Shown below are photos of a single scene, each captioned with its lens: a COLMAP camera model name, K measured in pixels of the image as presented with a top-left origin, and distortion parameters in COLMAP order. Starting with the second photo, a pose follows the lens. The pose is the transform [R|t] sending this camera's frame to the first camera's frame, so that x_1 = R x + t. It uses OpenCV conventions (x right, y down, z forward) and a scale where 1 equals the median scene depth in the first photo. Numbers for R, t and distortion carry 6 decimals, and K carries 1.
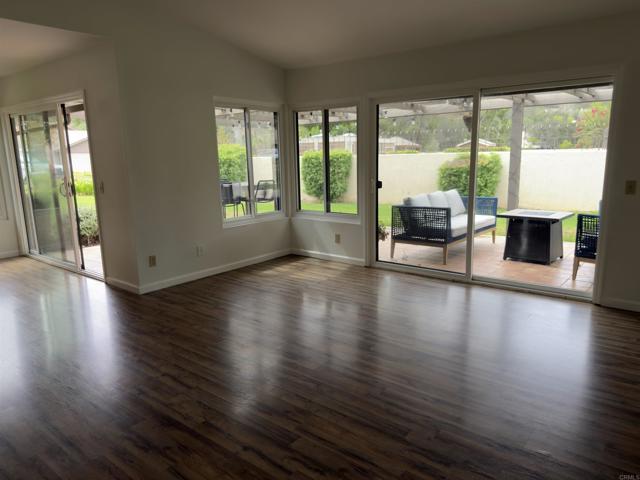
lens RADIAL K [[452.4, 0, 315.1], [0, 452.4, 251.3], [0, 0, 1]] dist [0.039794, -0.055295]
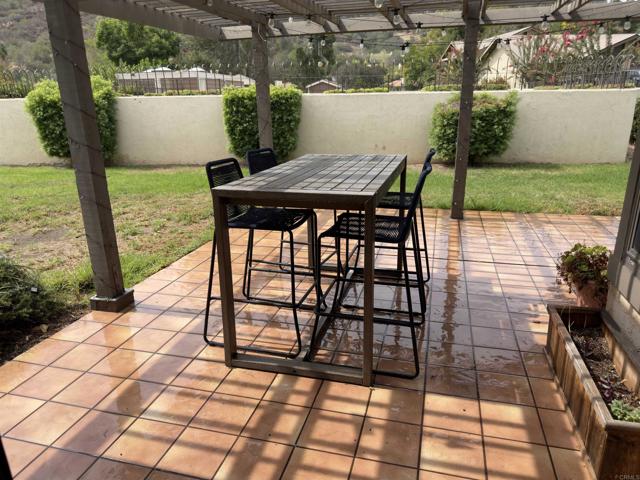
lens RADIAL K [[452.4, 0, 317.7], [0, 452.4, 239.0], [0, 0, 1]] dist [0.039794, -0.055295]
pose [[0.914047, -0.119077, 0.387737, -0.373219], [0.082028, 0.990451, 0.110804, -0.137641], [-0.397228, -0.069475, 0.915086, 0.683867]]
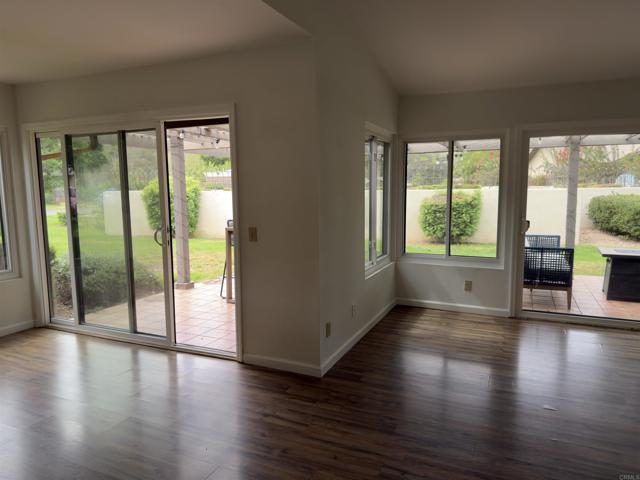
lens RADIAL K [[452.4, 0, 317.8], [0, 452.4, 243.9], [0, 0, 1]] dist [0.039794, -0.055295]
pose [[0.966541, -0.018138, 0.255870, -0.362516], [0.040993, 0.995599, -0.084275, -0.037649], [-0.253215, 0.091944, 0.963031, 0.176011]]
